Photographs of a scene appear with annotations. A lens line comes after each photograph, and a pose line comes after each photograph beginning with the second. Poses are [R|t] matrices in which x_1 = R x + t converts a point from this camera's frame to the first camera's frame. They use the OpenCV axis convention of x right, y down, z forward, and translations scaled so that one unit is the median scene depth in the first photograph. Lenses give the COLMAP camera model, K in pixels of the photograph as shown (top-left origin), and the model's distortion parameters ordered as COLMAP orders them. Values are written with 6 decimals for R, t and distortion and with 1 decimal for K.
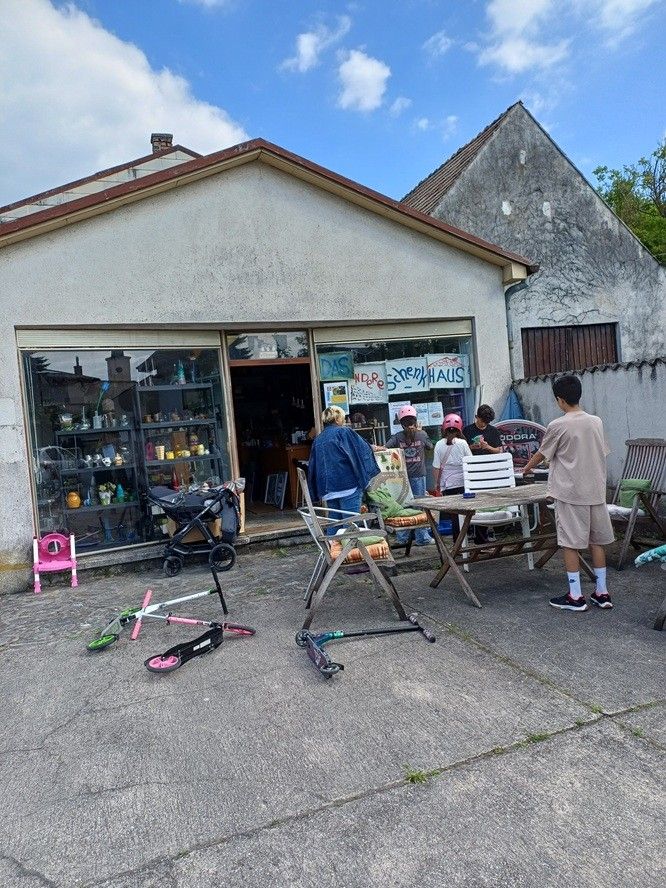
lens RADIAL K [[651.8, 0, 333.7], [0, 651.8, 450.7], [0, 0, 1]] dist [0.023534, 0.006373]
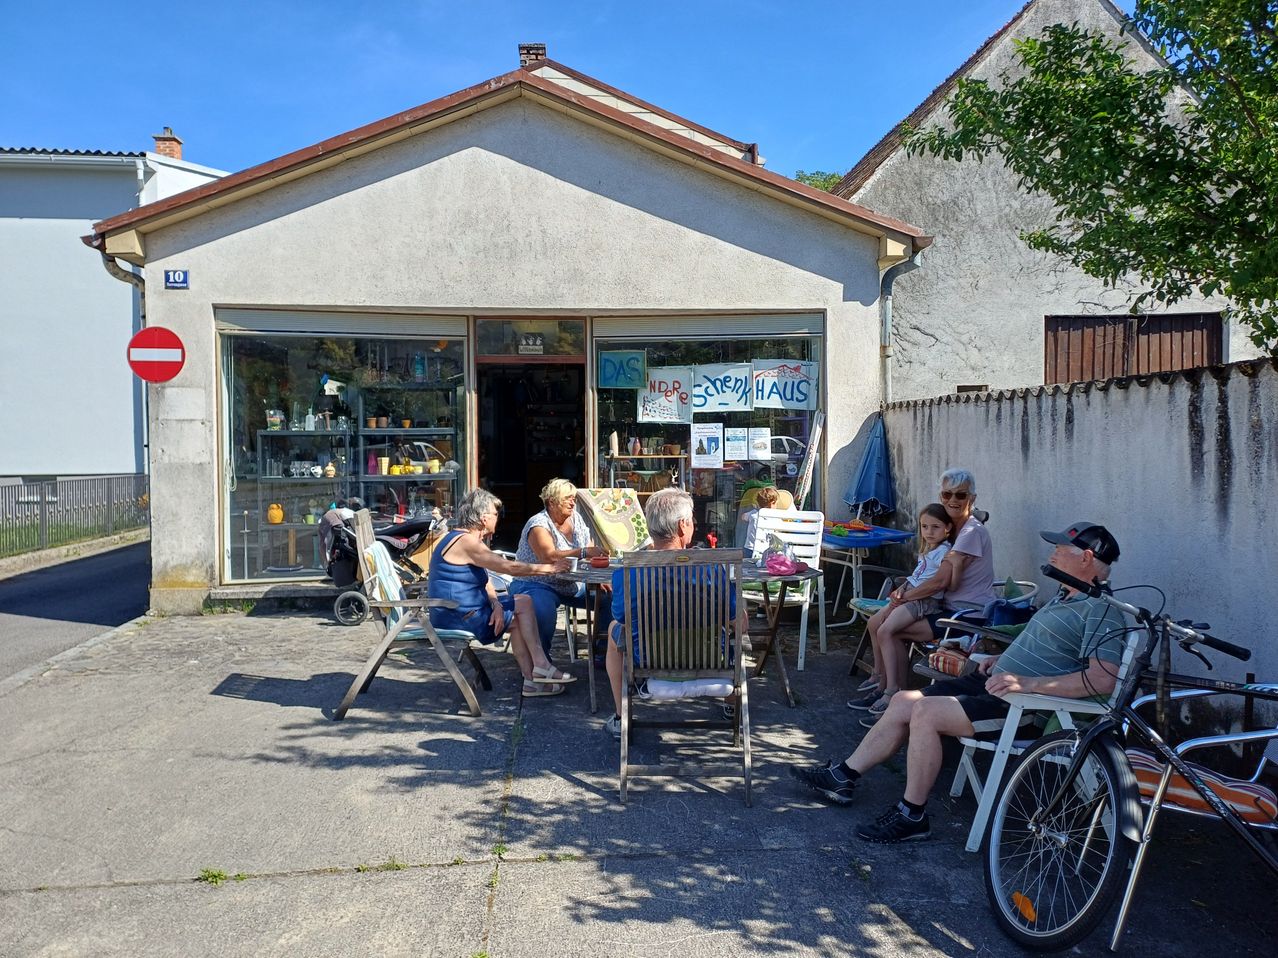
lens RADIAL K [[940.6, 0, 639.1], [0, 940.6, 471.5], [0, 0, 1]] dist [0.028892, -0.006300]
pose [[0.954610, 0.088784, -0.284319, 0.340173], [-0.085869, 0.996047, 0.022727, -0.040618], [0.285213, 0.002719, 0.958460, -0.017810]]
